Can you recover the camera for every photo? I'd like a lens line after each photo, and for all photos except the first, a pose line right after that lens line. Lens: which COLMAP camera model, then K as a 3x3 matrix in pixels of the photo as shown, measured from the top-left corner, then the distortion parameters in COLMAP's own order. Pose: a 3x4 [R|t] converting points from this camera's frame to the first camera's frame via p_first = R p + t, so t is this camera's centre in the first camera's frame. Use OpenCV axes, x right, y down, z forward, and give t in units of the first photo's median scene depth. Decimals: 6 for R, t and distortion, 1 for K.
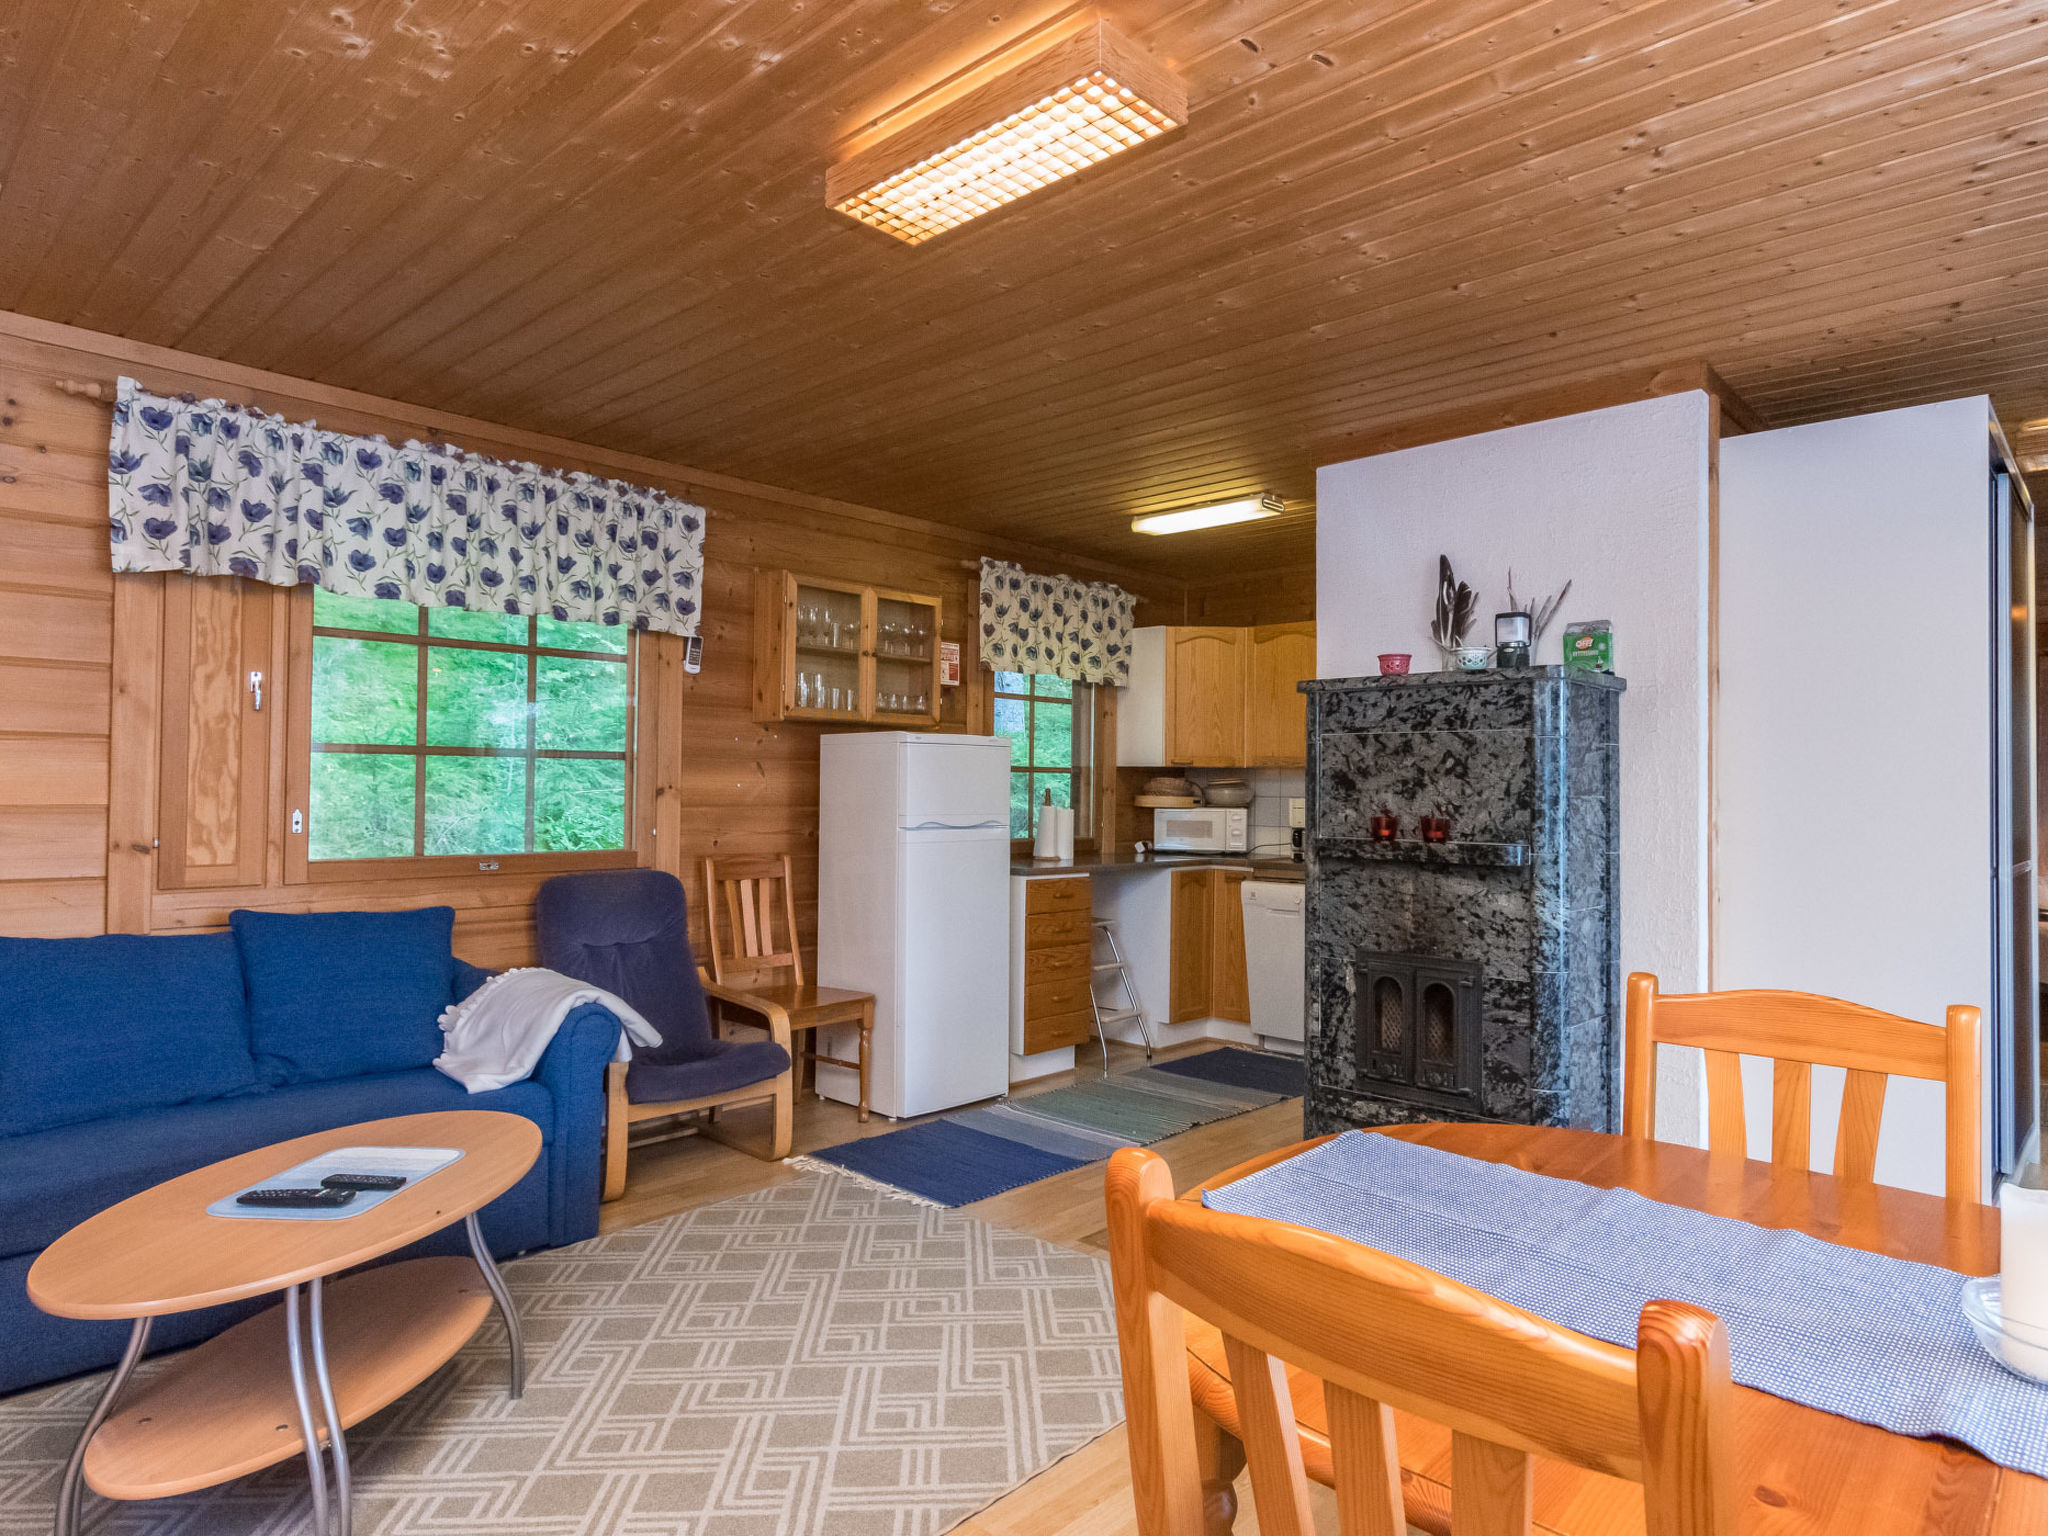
lens RADIAL K [[1184.2, 0, 1024.0], [0, 1184.2, 768.0], [0, 0, 1]] dist [0.001985, 0.000256]
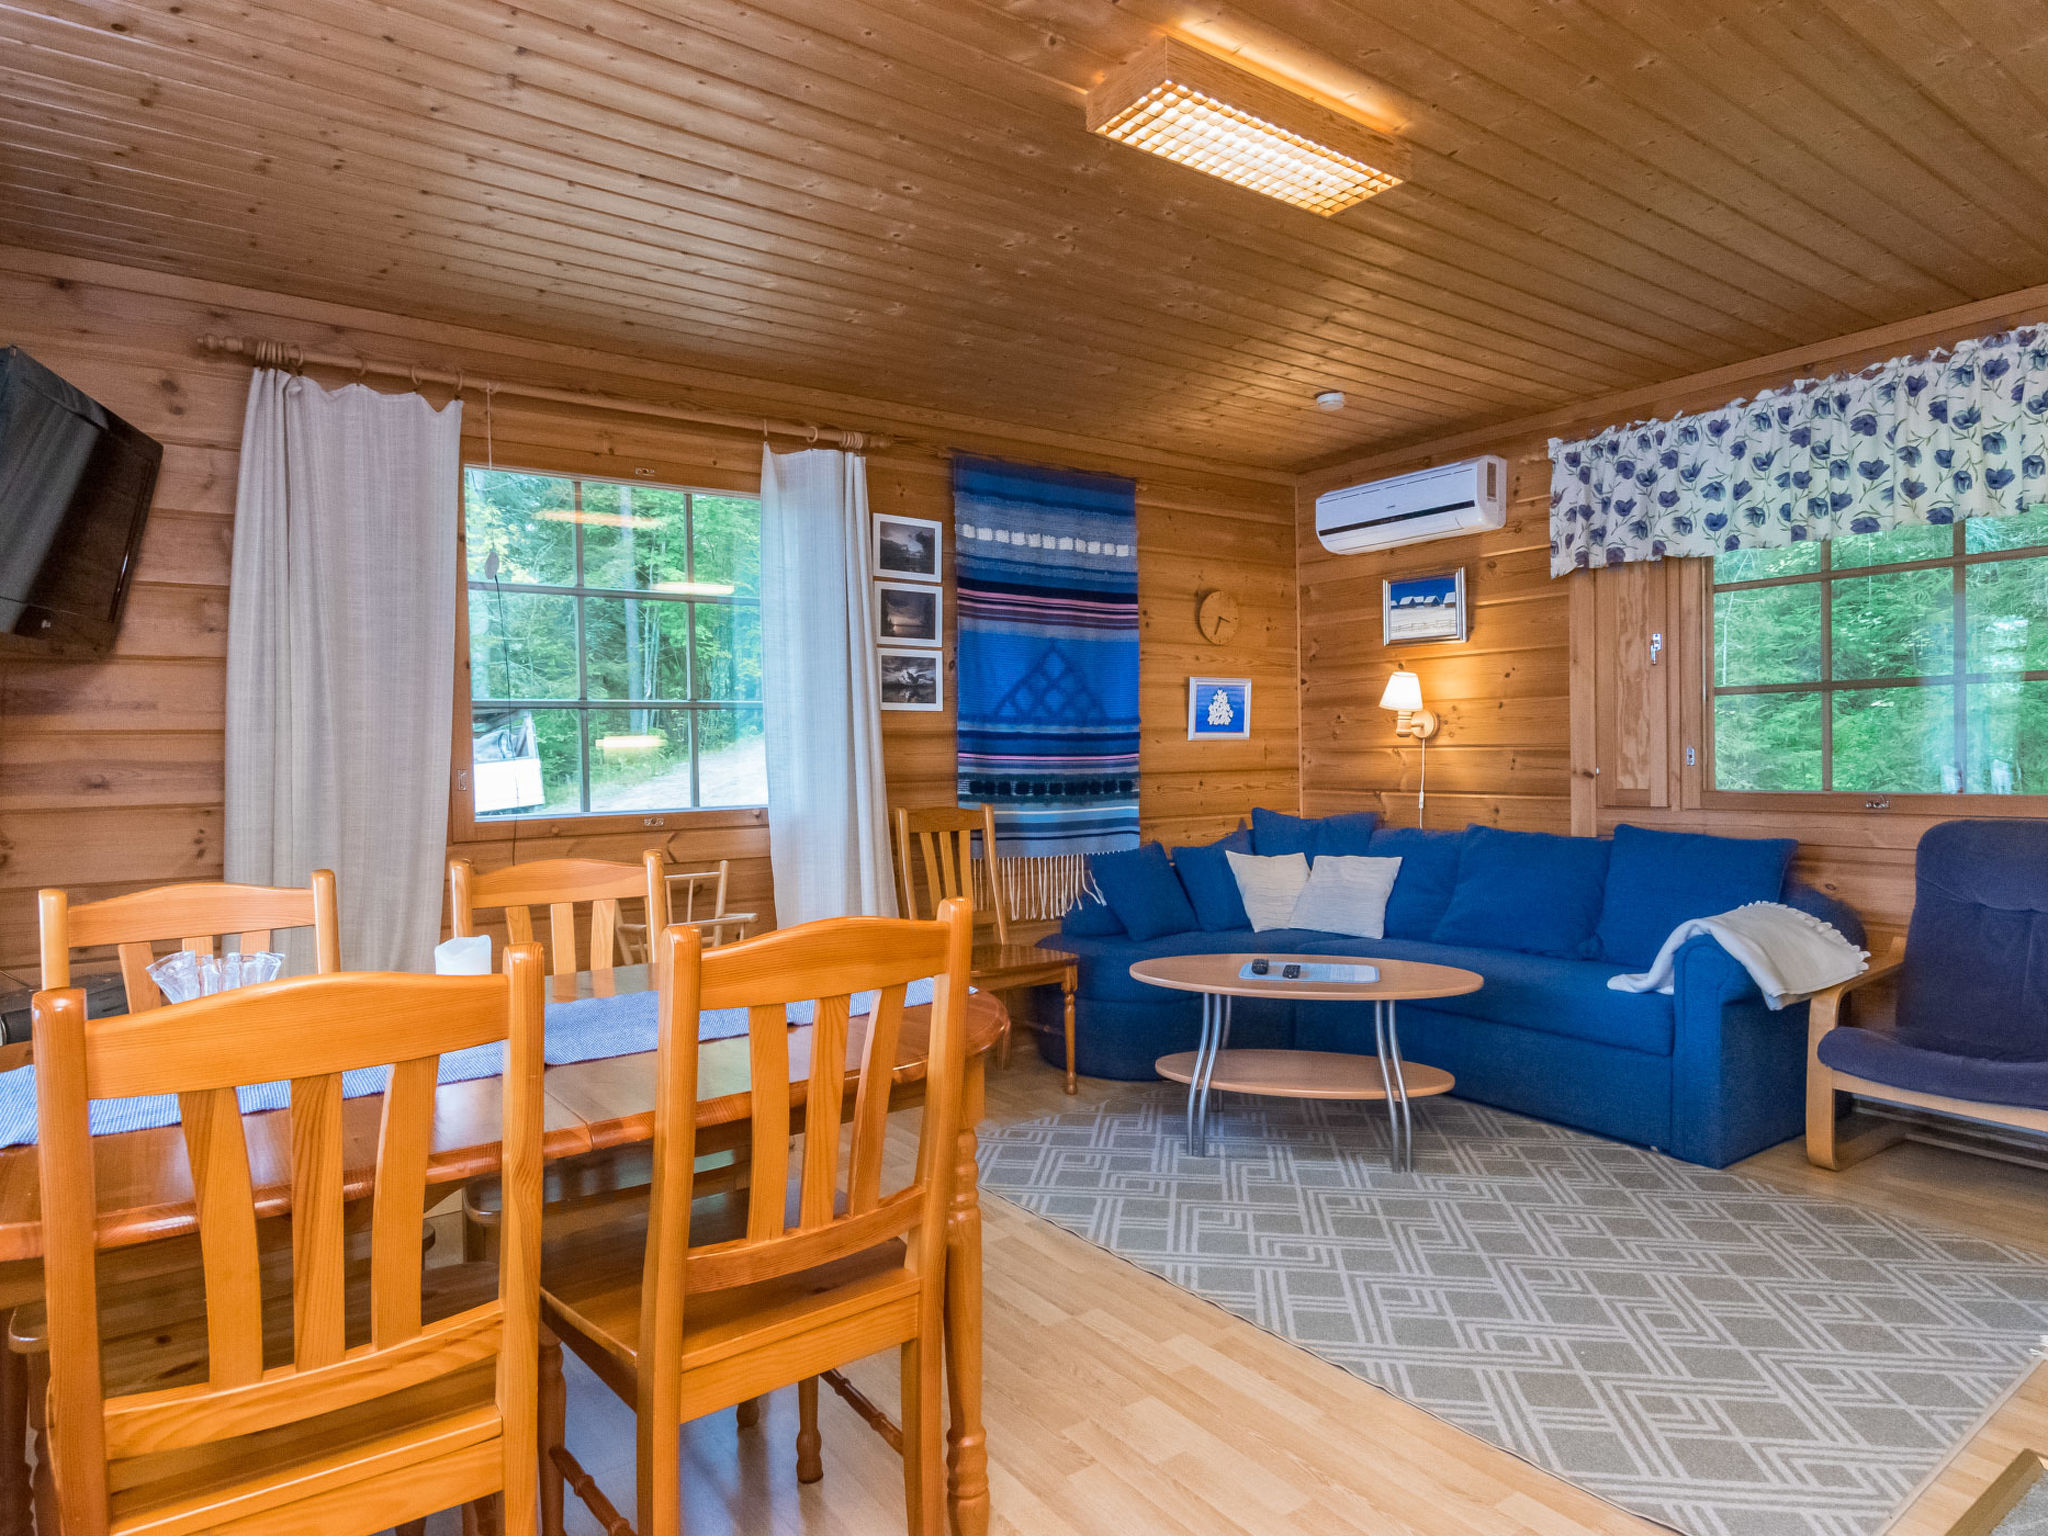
lens RADIAL K [[1150.1, 0, 1024.0], [0, 1150.1, 768.0], [0, 0, 1]] dist [0.023563, 0.000088]
pose [[-0.184001, 0.006194, -0.982906, 0.661108], [0.024808, 0.999691, 0.001656, 0.040402], [0.982613, -0.024079, -0.184098, 0.581775]]
